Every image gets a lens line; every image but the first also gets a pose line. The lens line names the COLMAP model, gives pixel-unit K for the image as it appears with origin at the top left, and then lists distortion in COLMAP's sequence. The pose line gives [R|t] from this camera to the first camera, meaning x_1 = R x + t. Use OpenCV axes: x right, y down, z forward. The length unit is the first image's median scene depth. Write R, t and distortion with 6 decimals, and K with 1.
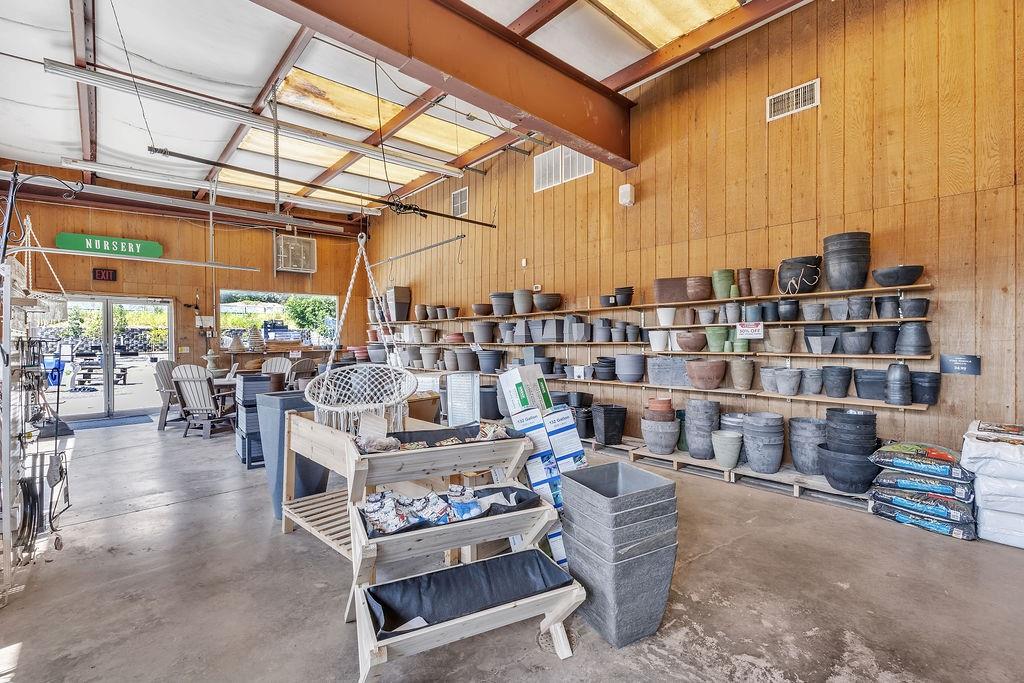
lens RADIAL K [[445.6, 0, 513.4], [0, 445.6, 340.4], [0, 0, 1]] dist [0.009664, -0.001243]
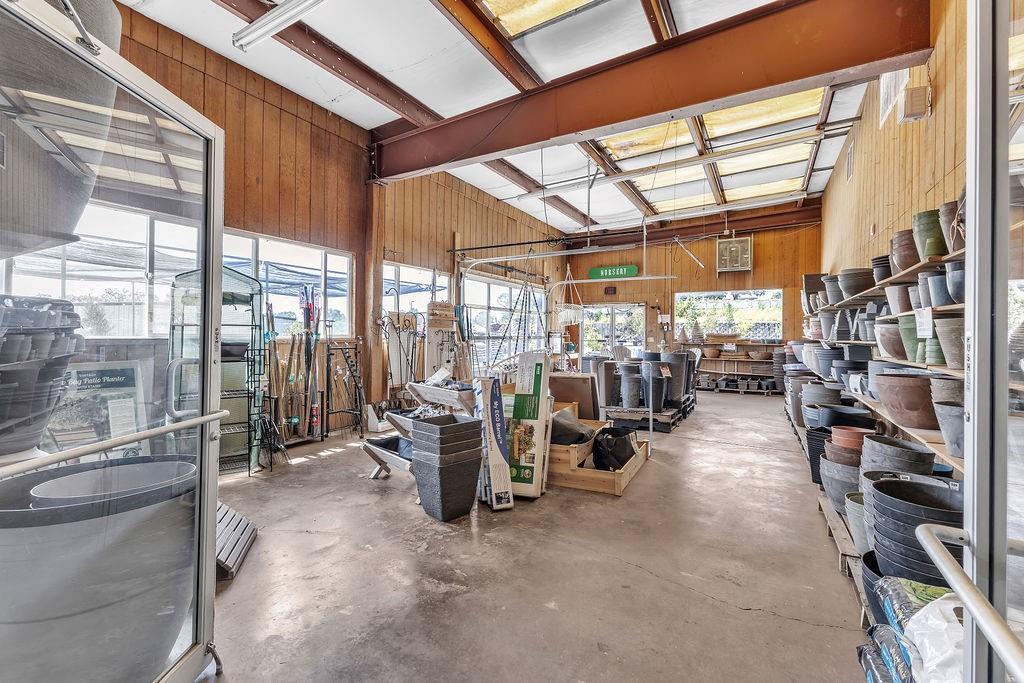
lens RADIAL K [[445.6, 0, 510.9], [0, 445.6, 335.3], [0, 0, 1]] dist [0.009664, -0.001243]
pose [[0.288074, 0.015461, -0.957483, 0.496506], [-0.009912, 0.999864, 0.013163, -0.006606], [0.957557, 0.005698, 0.288189, 0.204414]]
